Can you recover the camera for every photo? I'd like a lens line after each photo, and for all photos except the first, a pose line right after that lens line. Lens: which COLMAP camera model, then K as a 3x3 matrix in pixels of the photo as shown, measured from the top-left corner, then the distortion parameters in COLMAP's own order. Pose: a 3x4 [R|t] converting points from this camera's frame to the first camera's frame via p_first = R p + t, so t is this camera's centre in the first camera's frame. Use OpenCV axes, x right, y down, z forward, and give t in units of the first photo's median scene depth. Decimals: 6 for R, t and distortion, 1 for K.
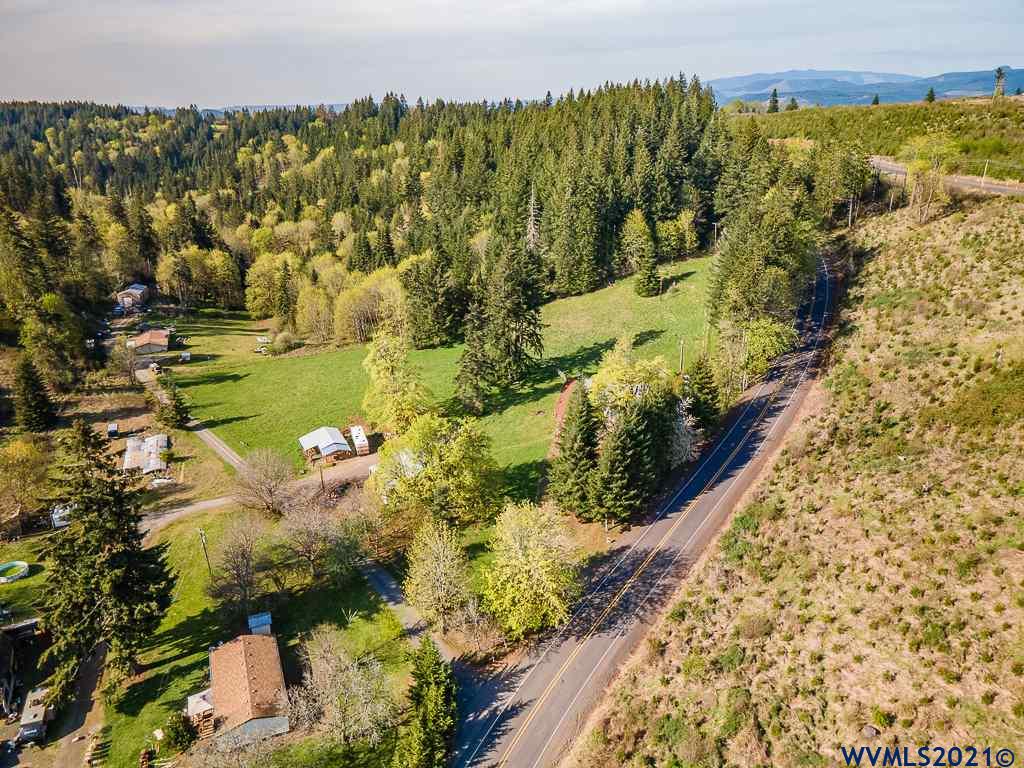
lens RADIAL K [[742.1, 0, 504.6], [0, 742.1, 387.3], [0, 0, 1]] dist [0.044277, 0.009335]
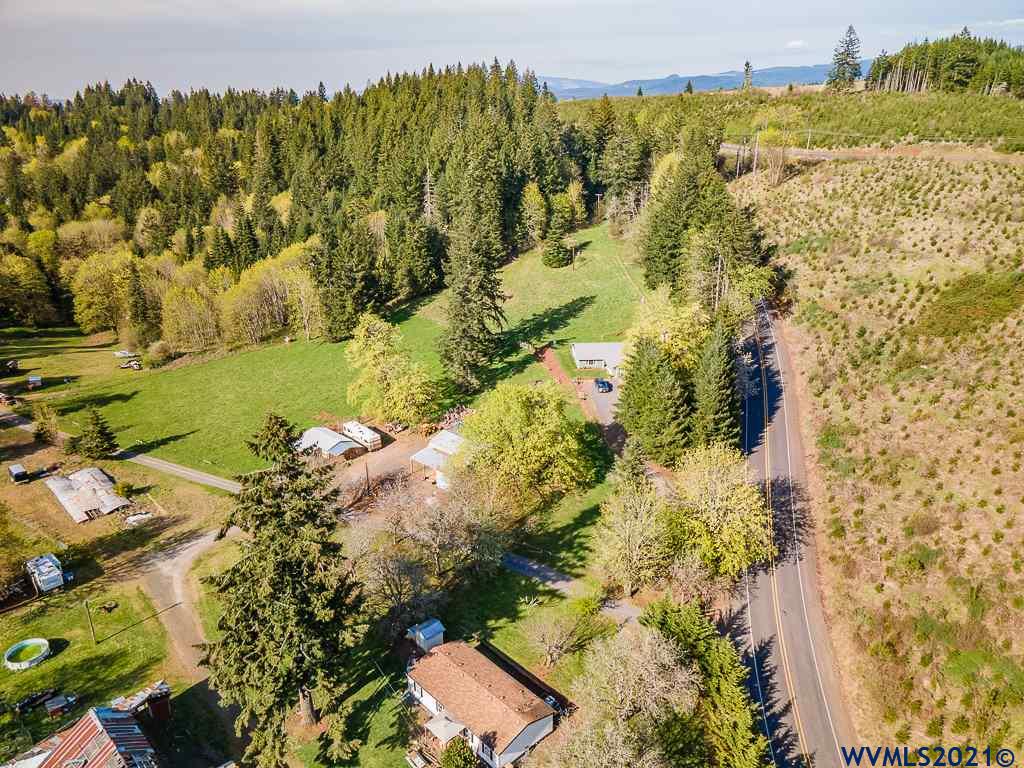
lens RADIAL K [[742.1, 0, 504.6], [0, 742.1, 387.3], [0, 0, 1]] dist [0.044277, 0.009335]
pose [[0.939246, -0.122759, 0.320542, -0.219687], [0.123497, 0.992180, 0.018109, 0.013034], [-0.320258, 0.022577, 0.947061, 0.067561]]
